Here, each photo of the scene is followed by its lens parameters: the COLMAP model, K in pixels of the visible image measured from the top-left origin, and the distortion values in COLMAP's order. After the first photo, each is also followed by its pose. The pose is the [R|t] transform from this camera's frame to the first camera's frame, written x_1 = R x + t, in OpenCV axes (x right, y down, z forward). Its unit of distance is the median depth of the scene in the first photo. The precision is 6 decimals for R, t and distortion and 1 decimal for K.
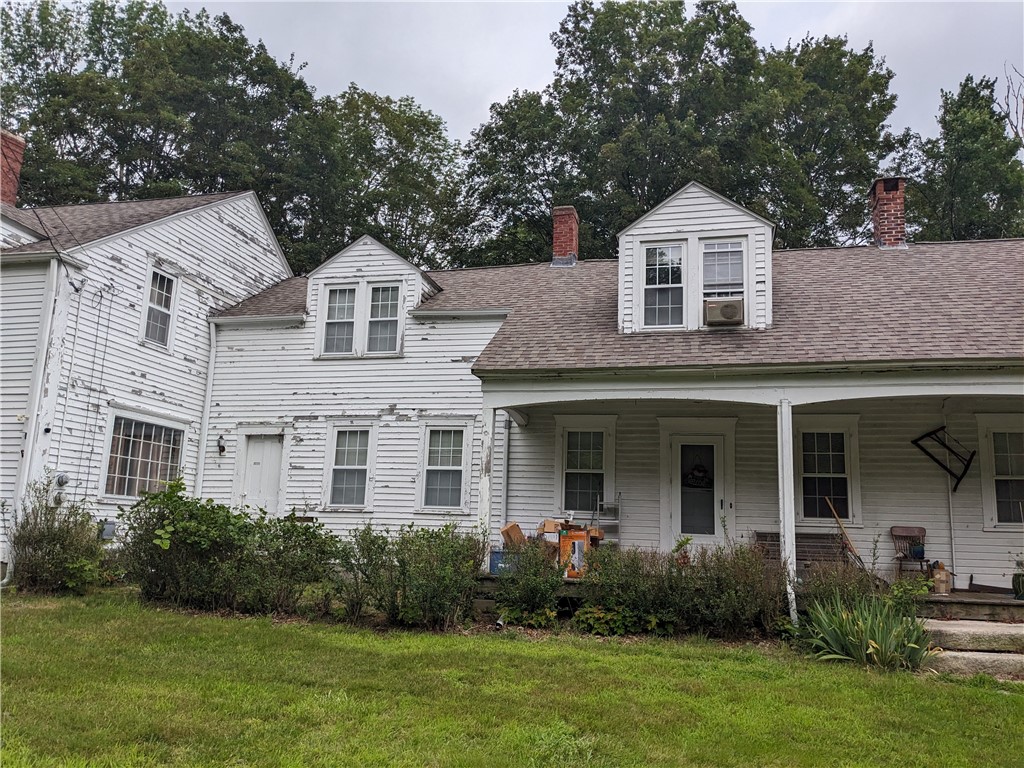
lens RADIAL K [[819.4, 0, 514.3], [0, 819.4, 382.7], [0, 0, 1]] dist [-0.007249, -0.017263]
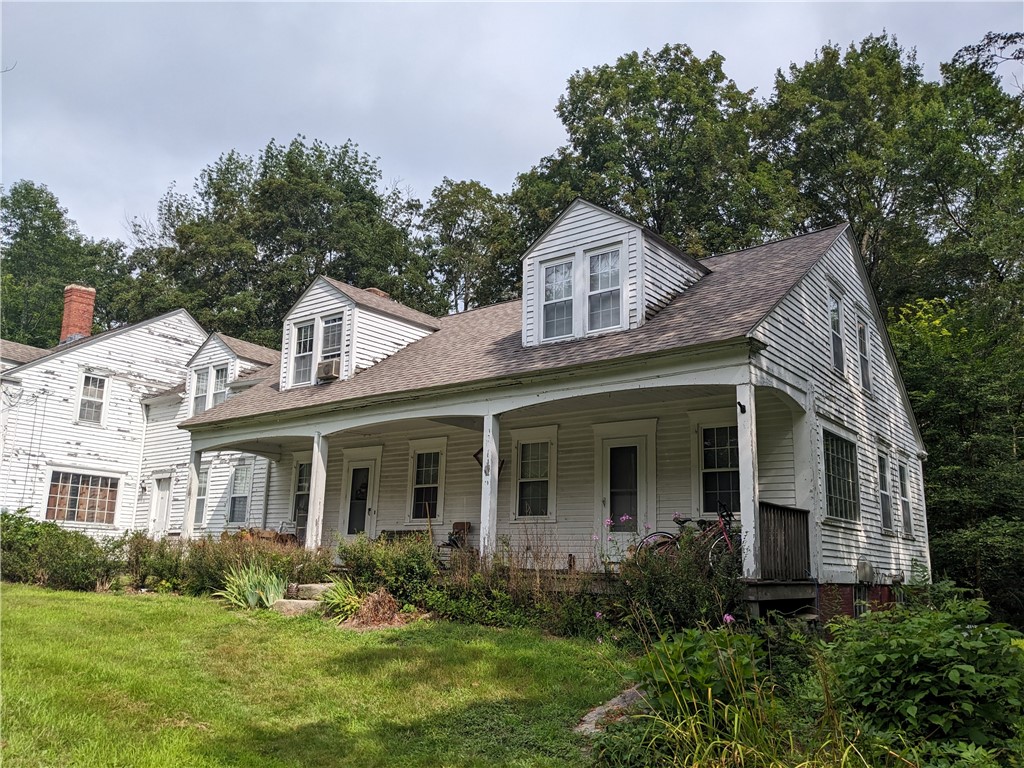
lens RADIAL K [[819.4, 0, 510.1], [0, 819.4, 385.4], [0, 0, 1]] dist [-0.007249, -0.017263]
pose [[0.923311, -0.096037, -0.371852, 0.889125], [0.078427, 0.994975, -0.062234, 0.041712], [0.375961, 0.028297, 0.926203, -0.130805]]
